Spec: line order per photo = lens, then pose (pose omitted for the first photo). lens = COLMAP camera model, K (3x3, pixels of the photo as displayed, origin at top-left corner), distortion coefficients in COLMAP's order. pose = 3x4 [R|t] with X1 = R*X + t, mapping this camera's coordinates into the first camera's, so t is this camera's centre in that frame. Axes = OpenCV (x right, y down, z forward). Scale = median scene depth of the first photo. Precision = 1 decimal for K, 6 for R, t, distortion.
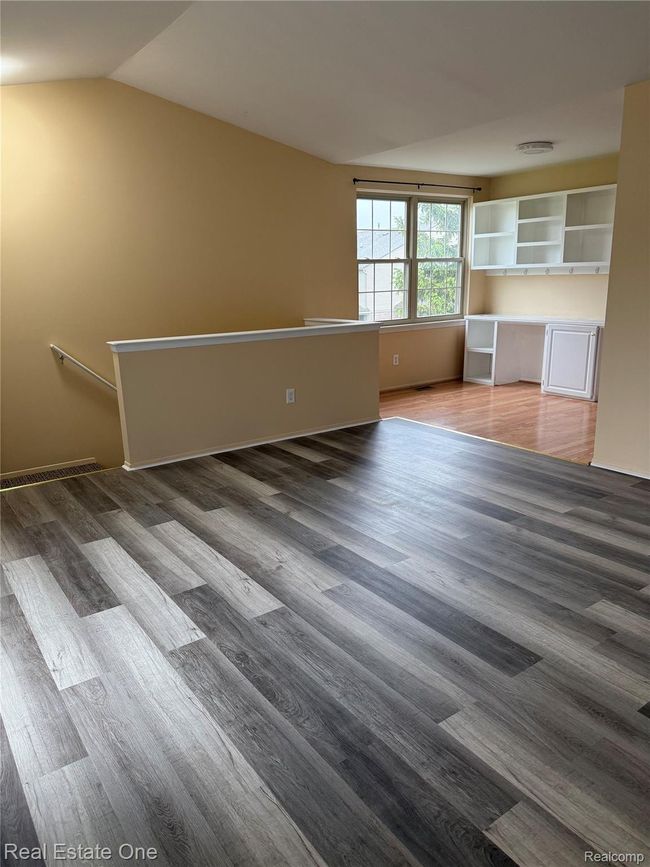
lens RADIAL K [[600.9, 0, 325.0], [0, 600.9, 433.5], [0, 0, 1]] dist [0.171883, -0.306416]
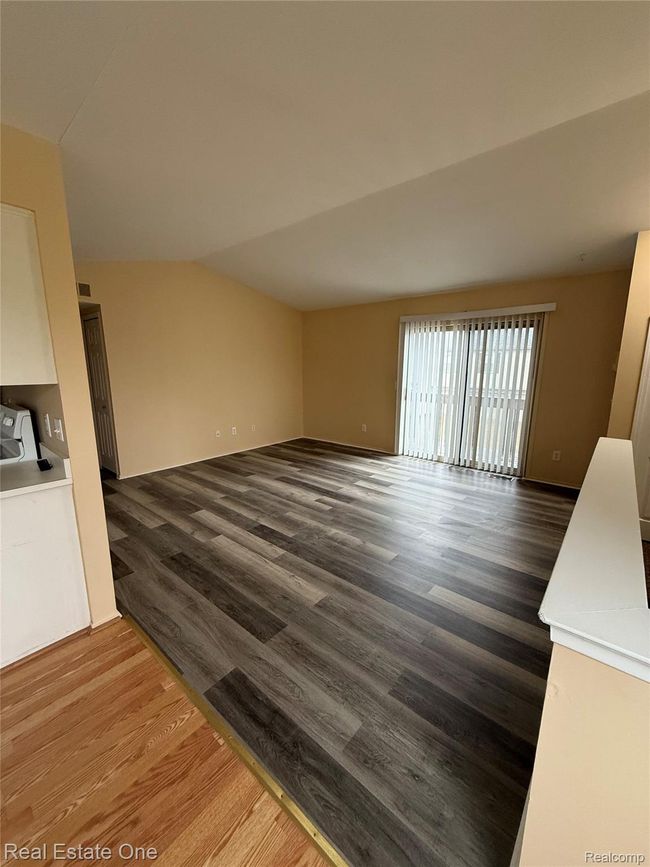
lens RADIAL K [[344.2, 0, 324.5], [0, 344.2, 430.1], [0, 0, 1]] dist [-0.000514, -0.000209]
pose [[-0.969782, 0.067924, -0.234326, 0.388883], [-0.039190, 0.904620, 0.424414, -0.574752], [0.240804, 0.420773, -0.874622, 2.048337]]
